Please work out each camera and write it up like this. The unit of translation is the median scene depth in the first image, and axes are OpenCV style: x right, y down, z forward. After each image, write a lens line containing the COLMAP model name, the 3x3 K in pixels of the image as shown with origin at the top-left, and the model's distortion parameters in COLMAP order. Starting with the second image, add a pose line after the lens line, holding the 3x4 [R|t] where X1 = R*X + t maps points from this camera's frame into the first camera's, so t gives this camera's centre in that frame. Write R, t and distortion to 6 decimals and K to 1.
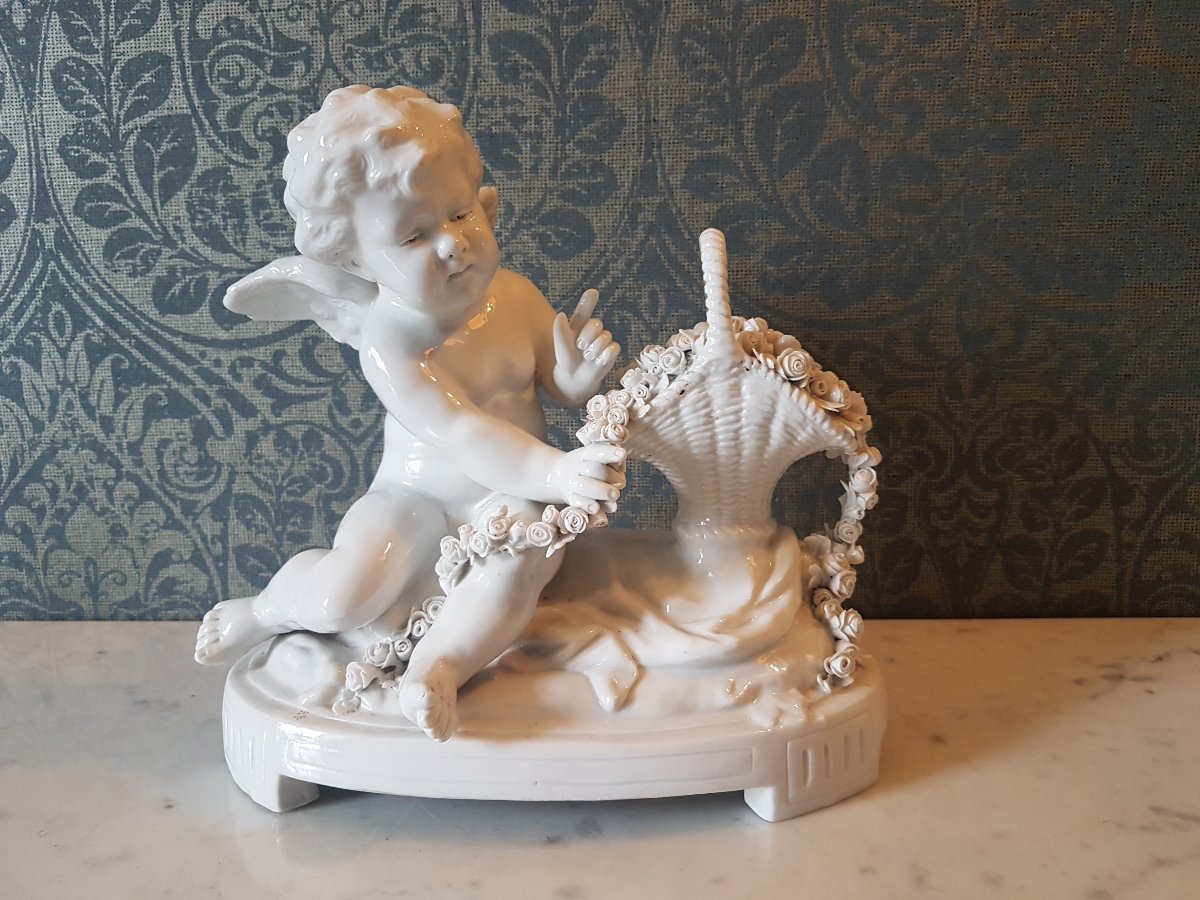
lens RADIAL K [[930.9, 0, 608.9], [0, 930.9, 449.0], [0, 0, 1]] dist [-0.020826, -0.001056]
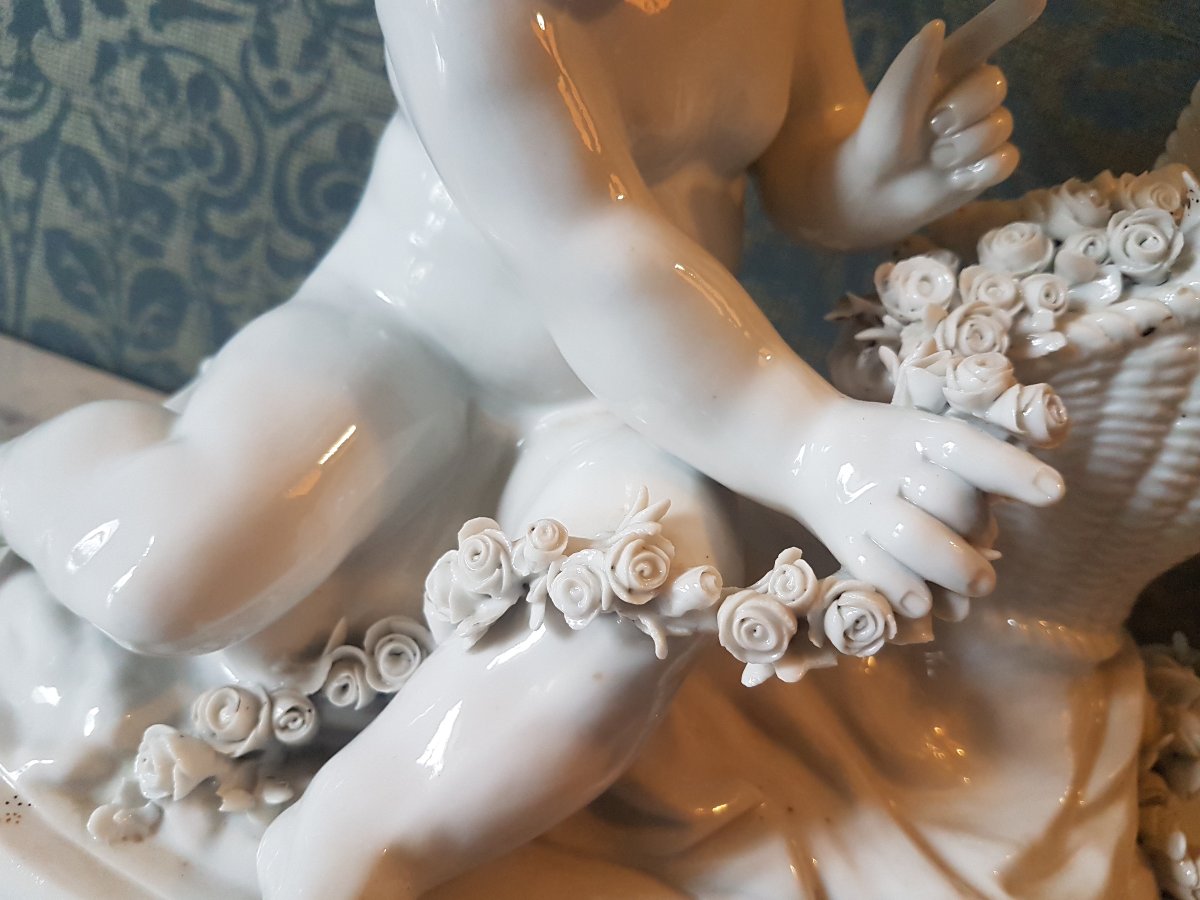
lens RADIAL K [[1039.1, 0, 628.1], [0, 1039.1, 501.9], [0, 0, 1]] dist [-0.004126, -0.046156]
pose [[0.945452, 0.296369, 0.135227, -0.117695], [-0.322185, 0.912044, 0.253716, -0.024610], [-0.048140, -0.283445, 0.957780, 0.396671]]
